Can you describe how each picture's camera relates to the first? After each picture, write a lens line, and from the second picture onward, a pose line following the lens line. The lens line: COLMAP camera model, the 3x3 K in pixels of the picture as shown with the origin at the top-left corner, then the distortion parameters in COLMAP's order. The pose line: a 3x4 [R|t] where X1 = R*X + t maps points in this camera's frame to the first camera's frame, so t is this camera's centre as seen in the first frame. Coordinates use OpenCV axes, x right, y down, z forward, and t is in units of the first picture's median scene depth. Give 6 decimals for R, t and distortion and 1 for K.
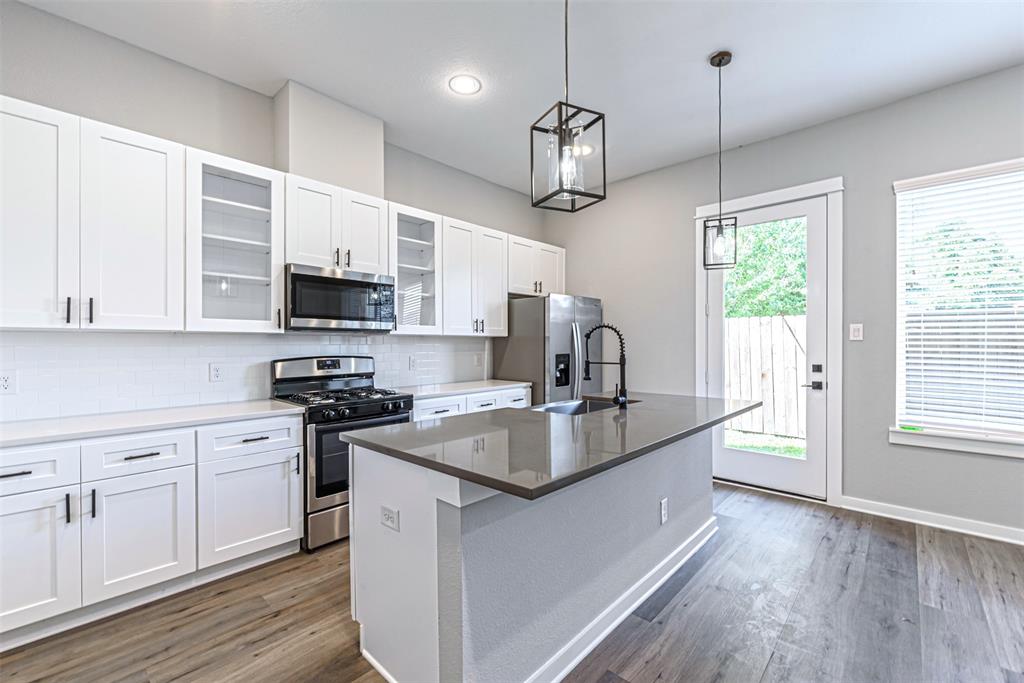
lens RADIAL K [[417.6, 0, 509.2], [0, 417.6, 345.1], [0, 0, 1]] dist [-0.006640, 0.000925]
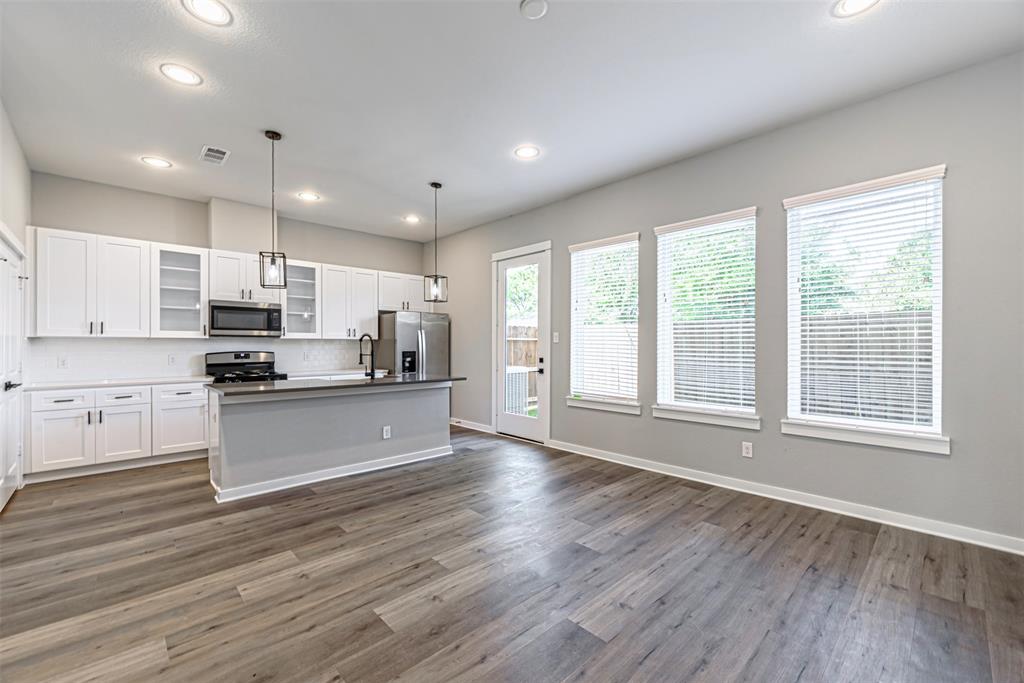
lens RADIAL K [[417.6, 0, 513.5], [0, 417.6, 344.8], [0, 0, 1]] dist [-0.006640, 0.000925]
pose [[0.998641, 0.002817, -0.052034, 0.914330], [-0.002762, 0.999996, 0.001134, -0.006590], [0.052037, -0.000989, 0.998645, -0.764153]]
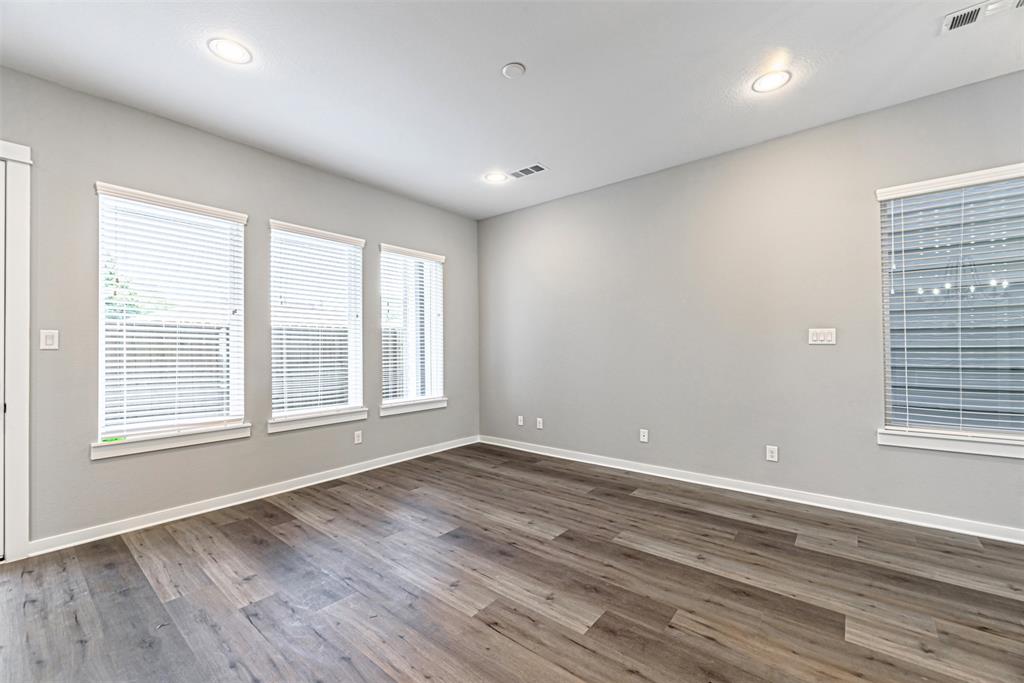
lens RADIAL K [[417.6, 0, 511.0], [0, 417.6, 345.3], [0, 0, 1]] dist [-0.006640, 0.000925]
pose [[-0.064861, 0.011580, 0.997827, -0.081077], [0.009045, 0.999898, -0.011016, -0.002025], [-0.997853, 0.008311, -0.064959, 0.146816]]
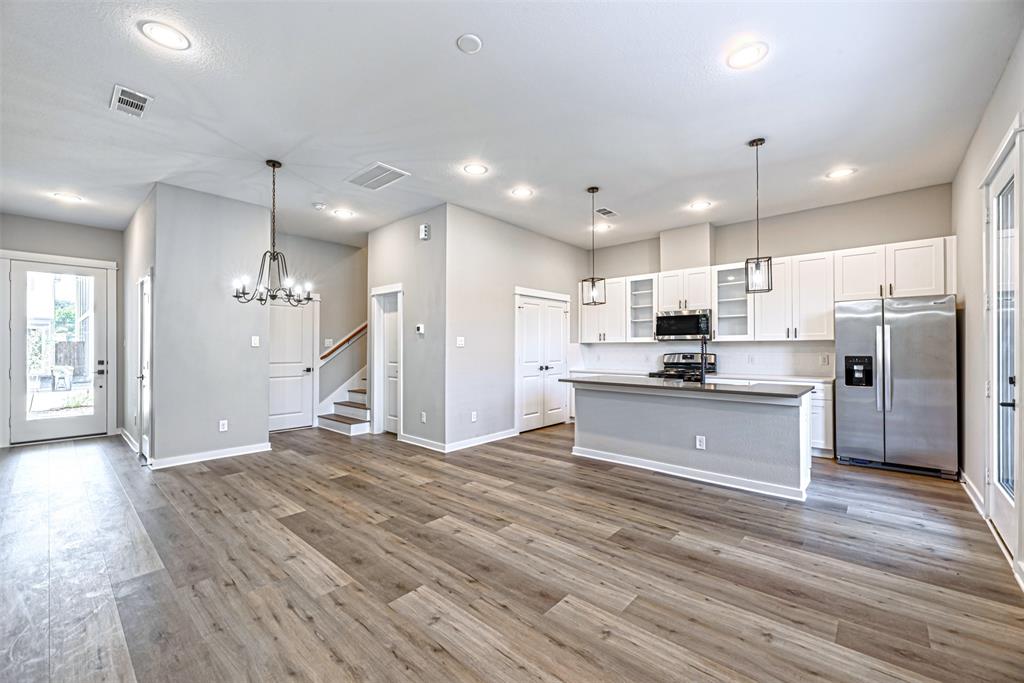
lens RADIAL K [[417.6, 0, 512.8], [0, 417.6, 344.2], [0, 0, 1]] dist [-0.006640, 0.000925]
pose [[0.026141, -0.004772, -0.999647, 1.831426], [0.001487, 0.999988, -0.004735, -0.008291], [0.999657, -0.001363, 0.026148, 0.141125]]
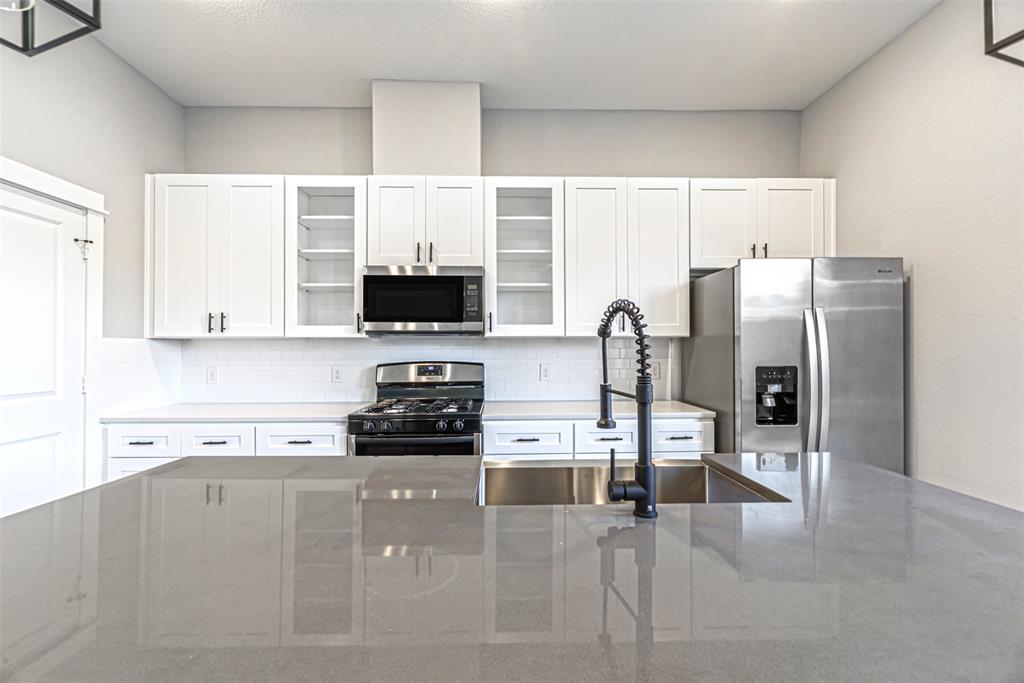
lens RADIAL K [[417.6, 0, 513.3], [0, 417.6, 347.1], [0, 0, 1]] dist [-0.006640, 0.000925]
pose [[0.707595, -0.002307, -0.706615, 0.425422], [-0.000580, 0.999992, -0.003845, -0.002545], [0.706618, 0.003131, 0.707588, 0.571888]]
